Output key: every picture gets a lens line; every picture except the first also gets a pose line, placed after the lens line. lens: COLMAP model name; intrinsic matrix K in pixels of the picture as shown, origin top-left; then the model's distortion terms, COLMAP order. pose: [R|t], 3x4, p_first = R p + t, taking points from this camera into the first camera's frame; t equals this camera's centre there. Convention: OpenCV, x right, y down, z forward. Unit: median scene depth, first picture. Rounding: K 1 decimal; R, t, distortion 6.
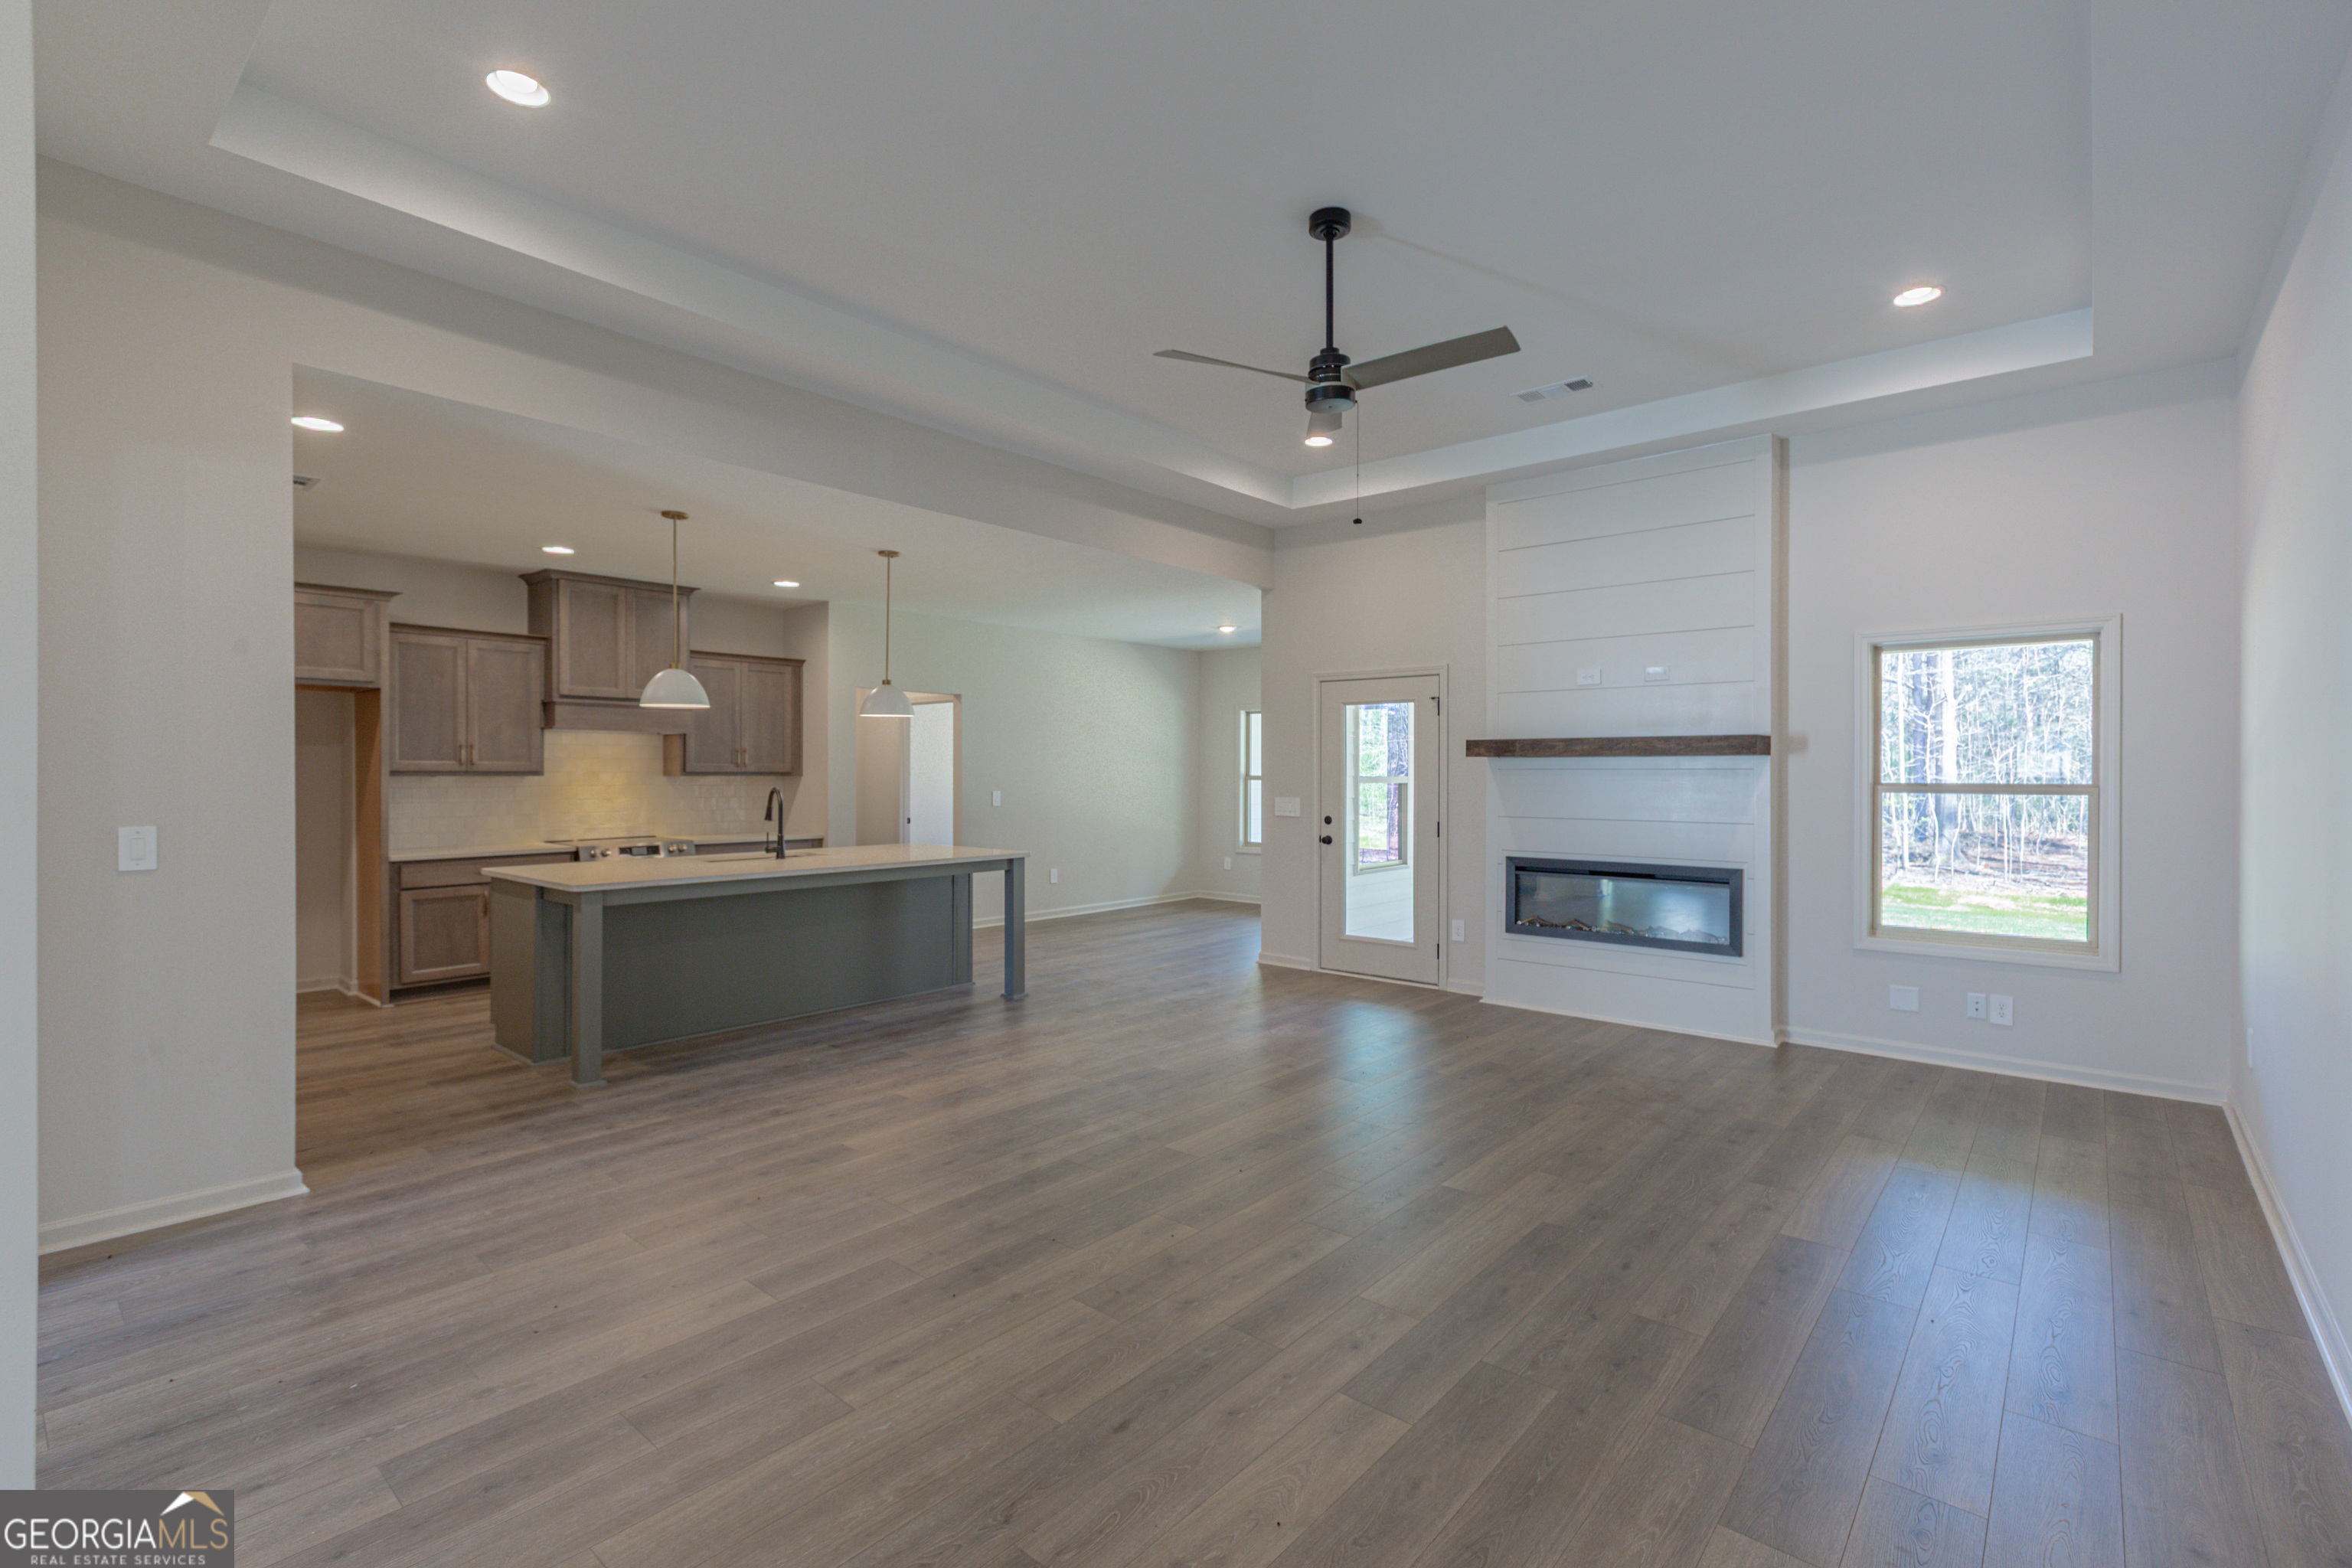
lens RADIAL K [[1062.4, 0, 1168.0], [0, 1062.4, 776.3], [0, 0, 1]] dist [-0.000182, -0.000210]
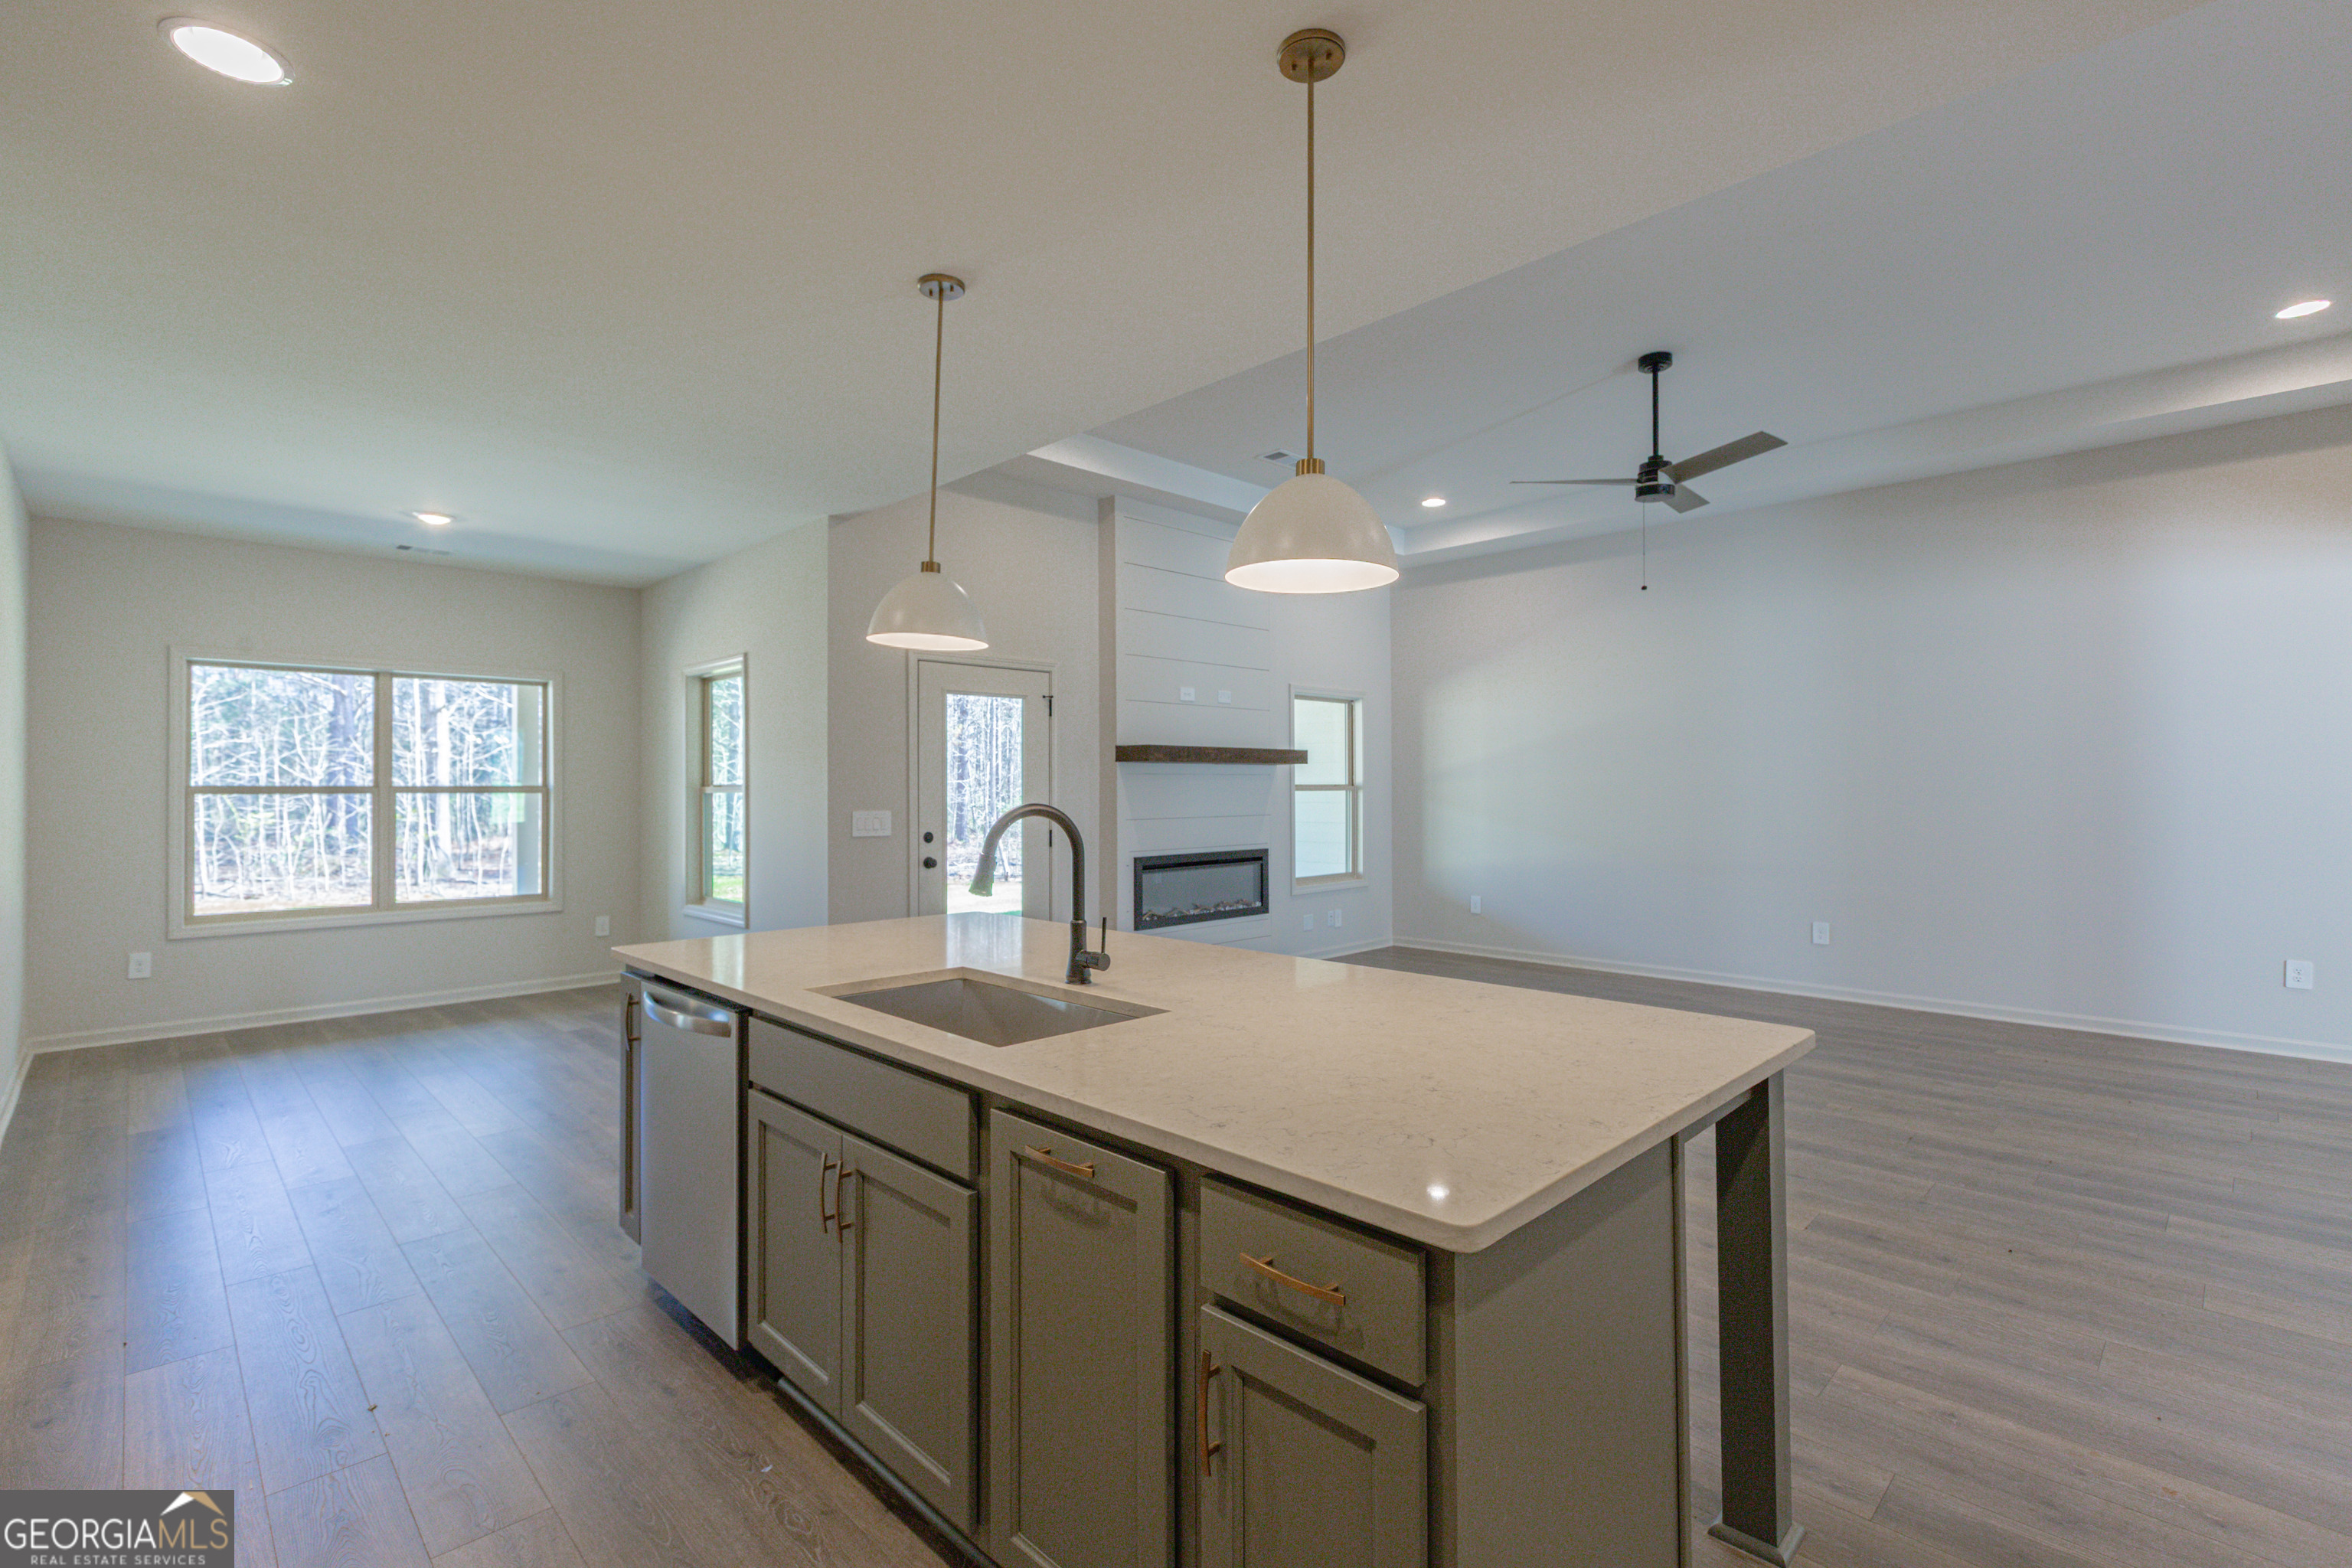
lens RADIAL K [[1062.4, 0, 1167.8], [0, 1062.4, 783.6], [0, 0, 1]] dist [-0.000182, -0.000210]
pose [[0.083731, -0.000141, 0.996488, -0.720761], [0.007426, 0.999972, -0.000483, 0.003456], [-0.996461, 0.007440, 0.083730, 0.884478]]
